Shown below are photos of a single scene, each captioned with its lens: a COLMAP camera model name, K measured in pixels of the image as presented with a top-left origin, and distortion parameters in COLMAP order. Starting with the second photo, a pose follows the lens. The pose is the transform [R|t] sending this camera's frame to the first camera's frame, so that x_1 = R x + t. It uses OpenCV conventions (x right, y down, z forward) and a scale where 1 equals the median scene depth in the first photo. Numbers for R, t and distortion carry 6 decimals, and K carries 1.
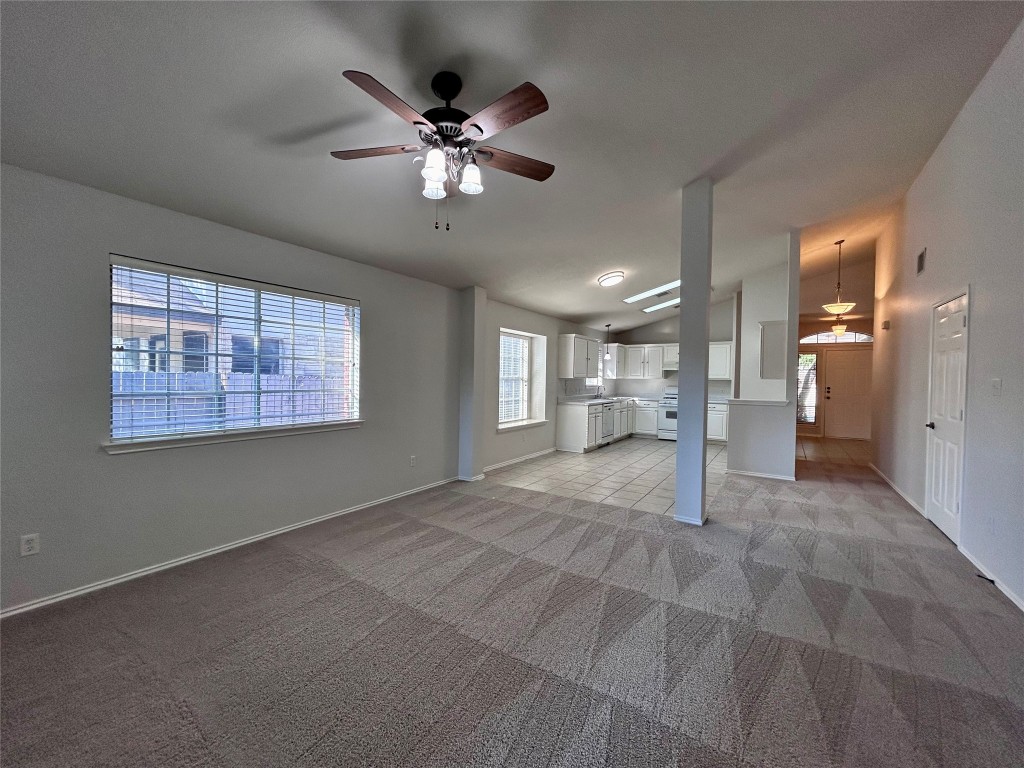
lens RADIAL K [[409.9, 0, 513.8], [0, 409.9, 384.7], [0, 0, 1]] dist [-0.000243, -0.000483]
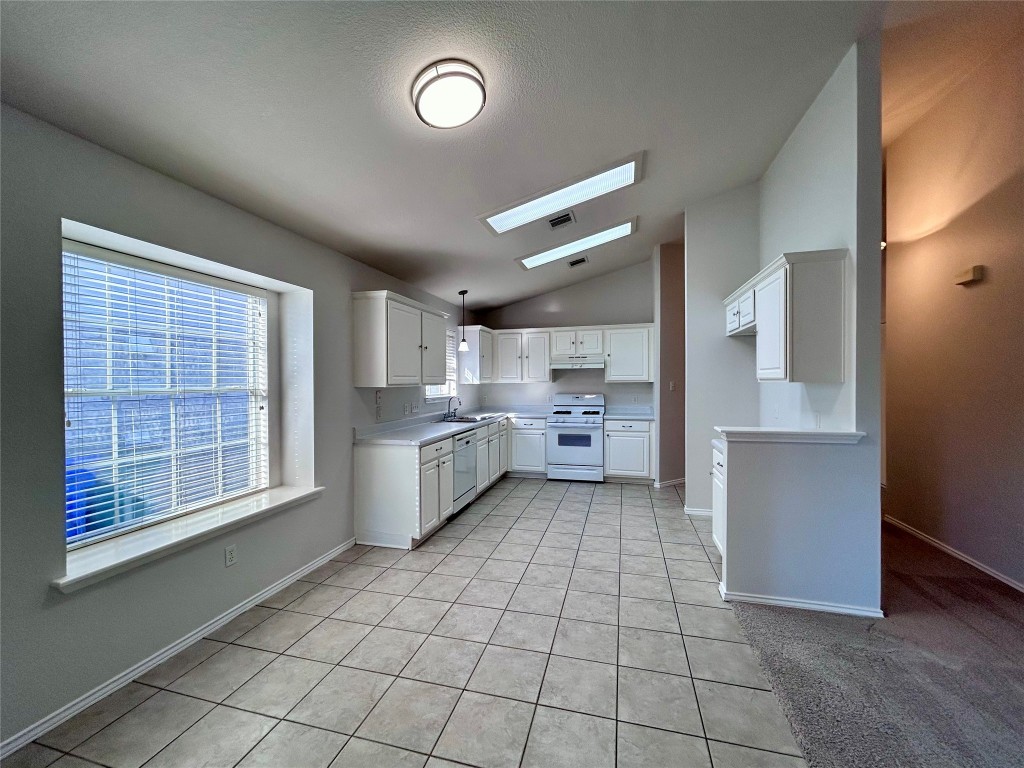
lens RADIAL K [[409.9, 0, 513.8], [0, 409.9, 384.7], [0, 0, 1]] dist [-0.000243, -0.000483]
pose [[0.950238, -0.023911, 0.310606, 0.114966], [0.025303, 0.999680, -0.000450, -0.012542], [-0.310496, 0.008287, 0.950539, 0.428844]]
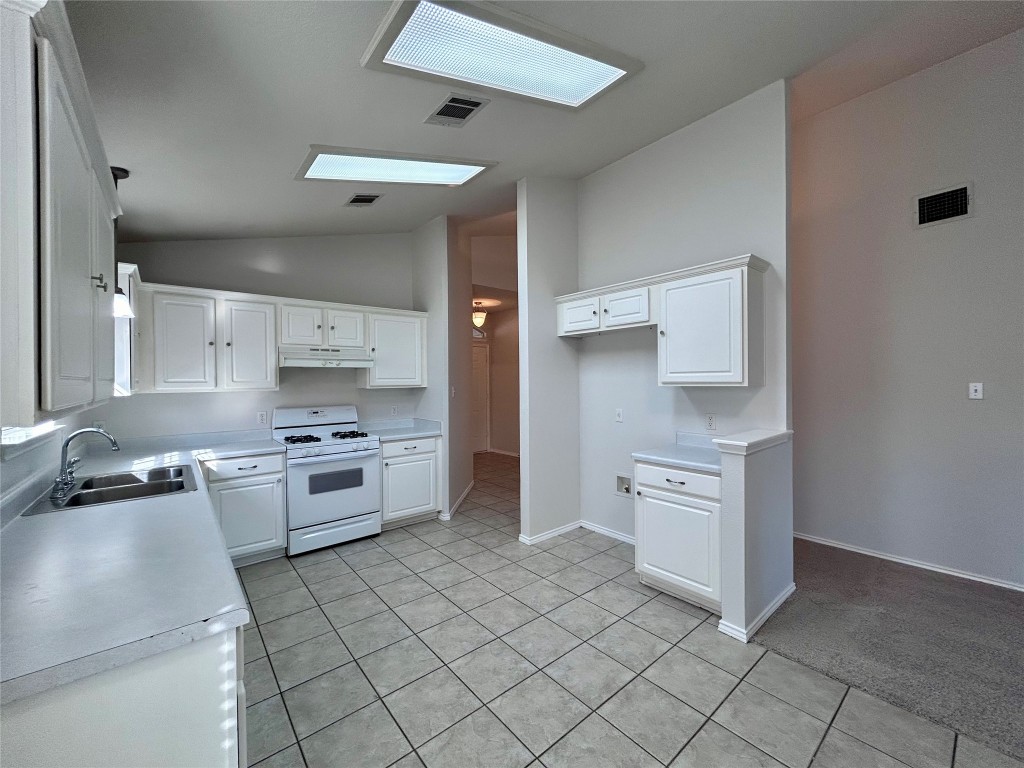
lens RADIAL K [[409.9, 0, 513.8], [0, 409.9, 384.7], [0, 0, 1]] dist [-0.000243, -0.000483]
pose [[0.293971, -0.025983, 0.955461, 0.069350], [0.029362, 0.999404, 0.018144, -0.020535], [-0.955363, 0.022720, 0.294559, 0.715353]]
